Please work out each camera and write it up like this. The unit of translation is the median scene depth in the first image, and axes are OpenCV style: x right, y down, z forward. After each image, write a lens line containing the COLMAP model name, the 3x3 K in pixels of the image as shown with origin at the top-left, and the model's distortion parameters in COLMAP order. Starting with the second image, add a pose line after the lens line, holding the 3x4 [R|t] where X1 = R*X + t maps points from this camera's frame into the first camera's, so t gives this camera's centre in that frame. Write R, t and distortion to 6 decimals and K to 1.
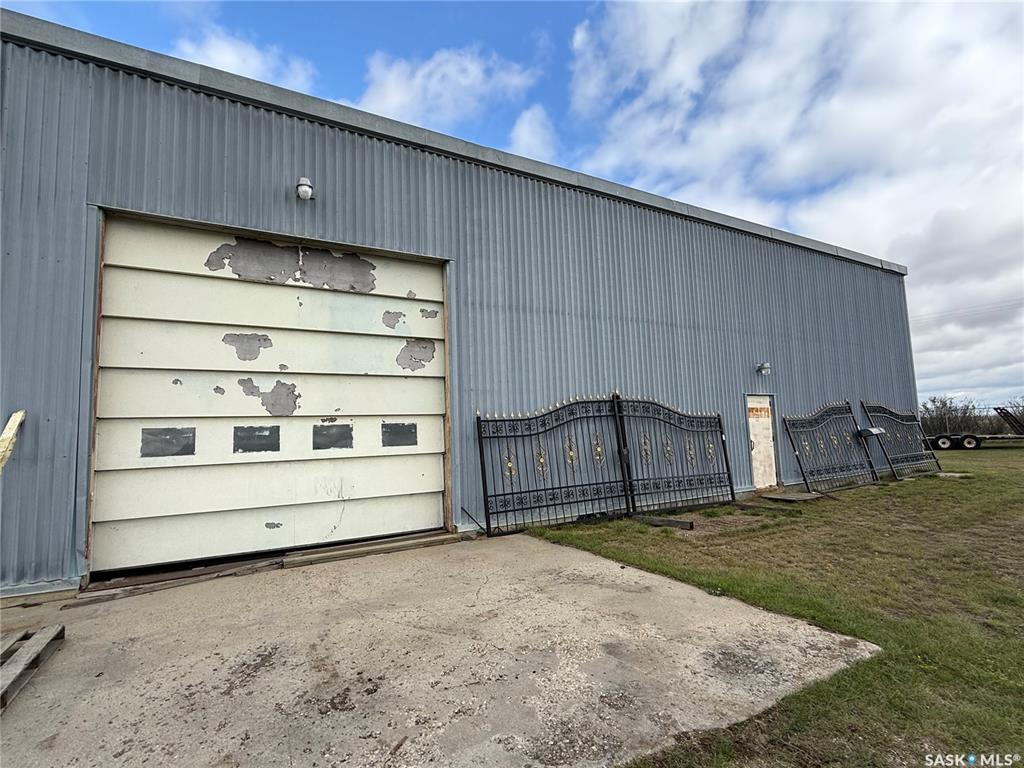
lens RADIAL K [[490.7, 0, 512.0], [0, 490.7, 384.0], [0, 0, 1]] dist [-0.004683, -0.000504]
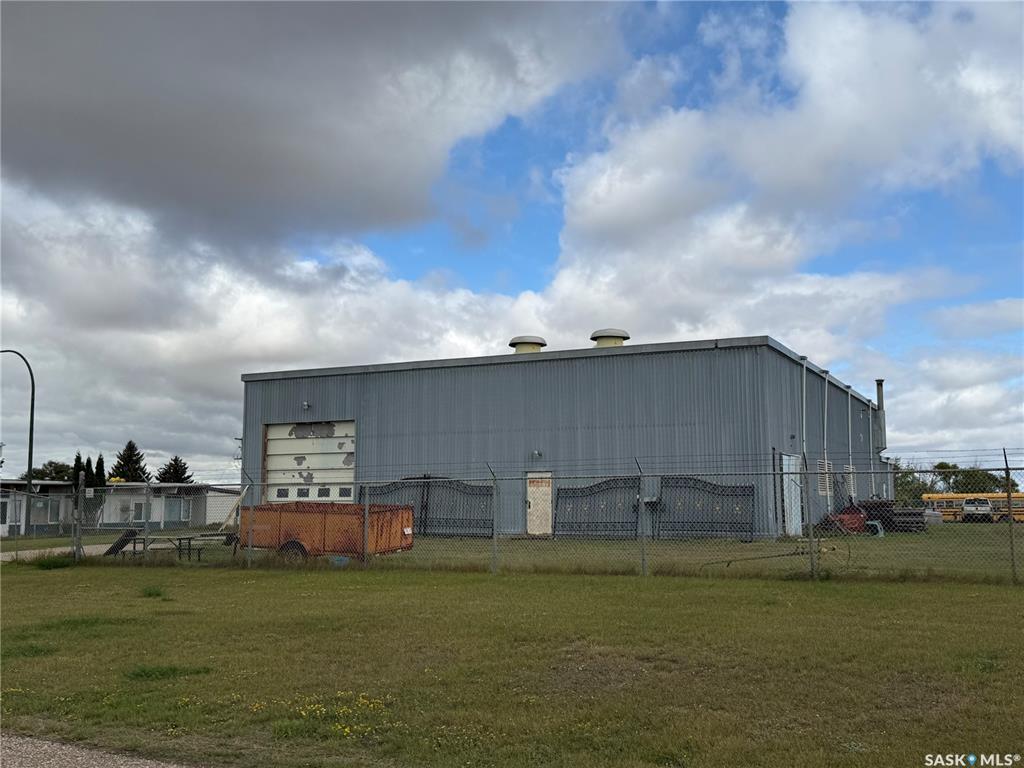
lens RADIAL K [[1019.3, 0, 512.0], [0, 1019.3, 384.0], [0, 0, 1]] dist [0.122422, -0.009614]
pose [[0.560238, -0.063230, -0.825915, 4.581850], [0.063228, 0.997438, -0.033472, -0.217295], [0.825915, -0.033469, 0.562801, -1.202857]]
